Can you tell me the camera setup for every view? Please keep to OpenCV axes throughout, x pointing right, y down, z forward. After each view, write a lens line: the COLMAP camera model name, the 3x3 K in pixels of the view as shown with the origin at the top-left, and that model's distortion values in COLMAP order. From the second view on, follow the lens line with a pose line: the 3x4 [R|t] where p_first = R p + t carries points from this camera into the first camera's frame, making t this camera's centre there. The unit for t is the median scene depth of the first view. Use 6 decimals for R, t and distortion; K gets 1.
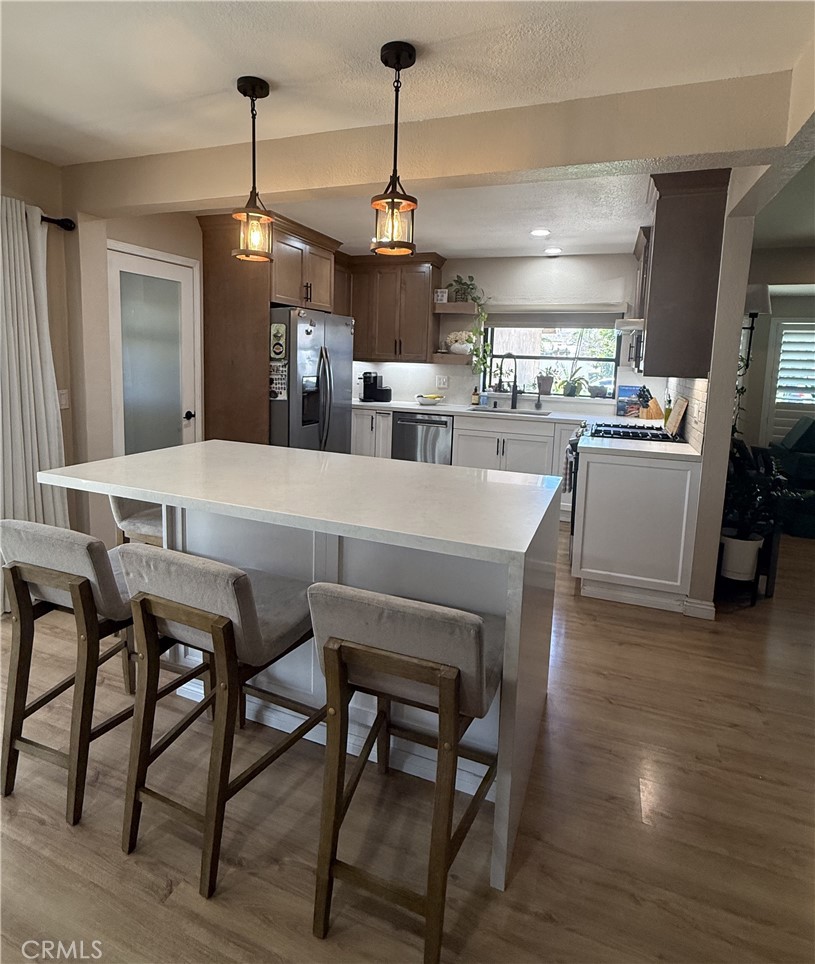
lens RADIAL K [[526.3, 0, 408.8], [0, 526.3, 422.5], [0, 0, 1]] dist [-0.002350, 0.002023]
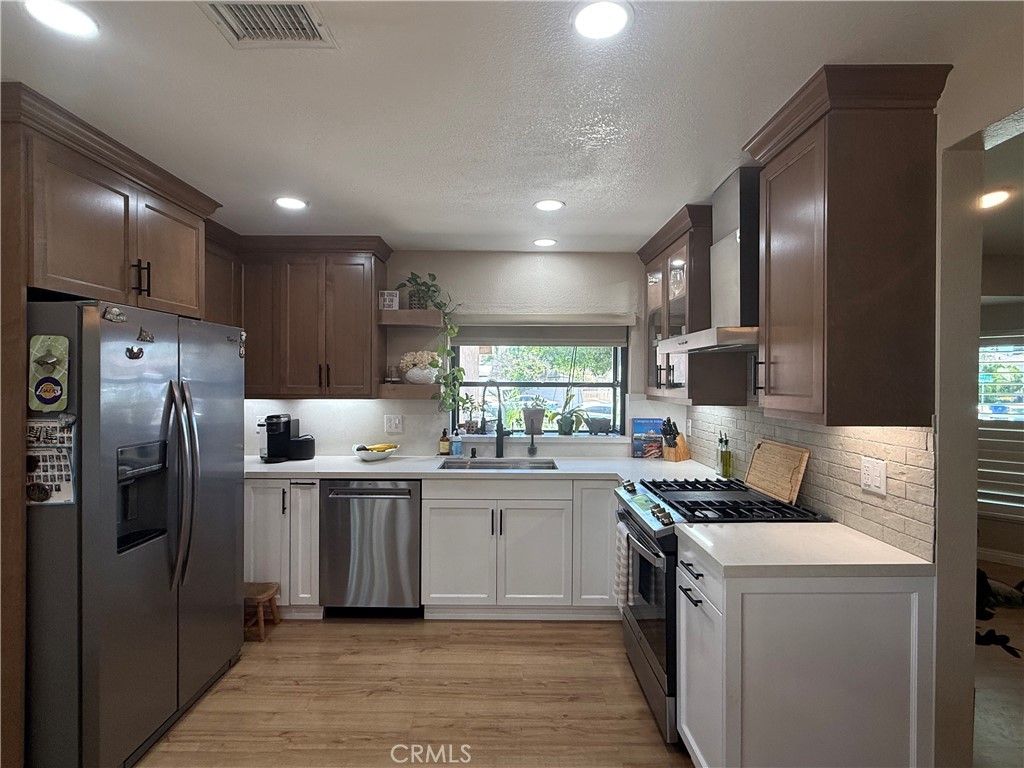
lens RADIAL K [[499.4, 0, 509.9], [0, 499.4, 384.4], [0, 0, 1]] dist [0.001899, 0.001408]
pose [[0.935544, -0.031309, 0.351819, -0.030604], [0.069637, 0.992863, -0.096819, -0.074352], [-0.346277, 0.115078, 0.931047, 0.453500]]
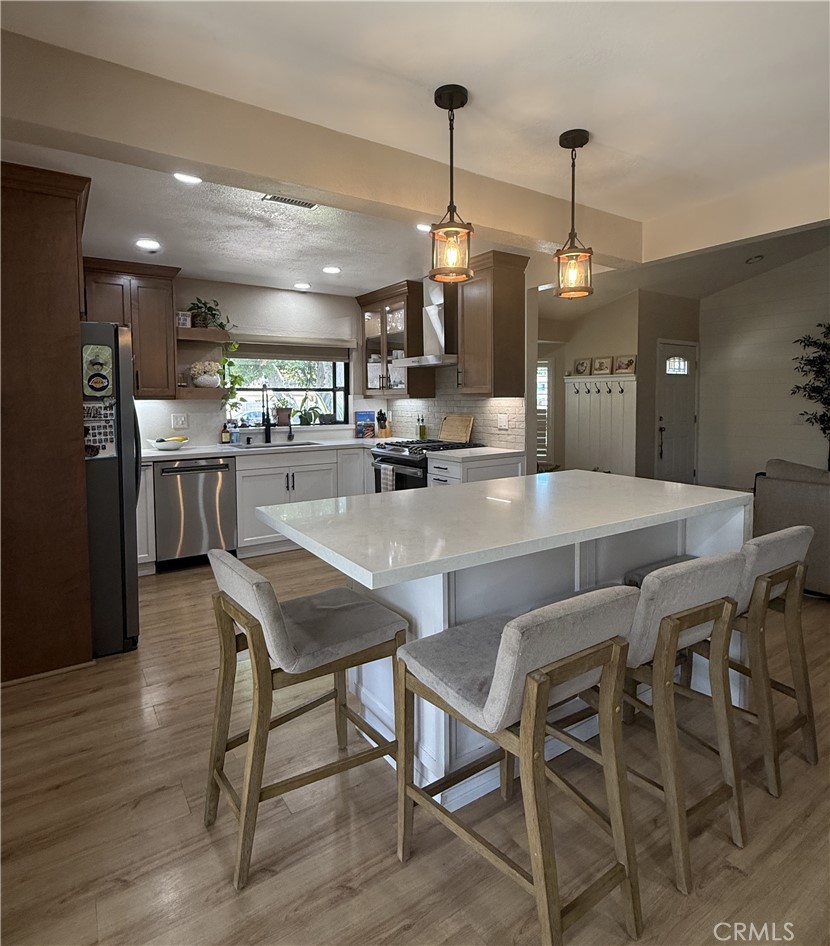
lens RADIAL K [[535.0, 0, 420.3], [0, 535.0, 428.9], [0, 0, 1]] dist [0.001925, -0.001443]
pose [[0.577062, -0.083823, 0.812388, -0.555207], [0.127276, 0.991796, 0.011927, -0.035488], [-0.806722, 0.096515, 0.582996, 0.266329]]
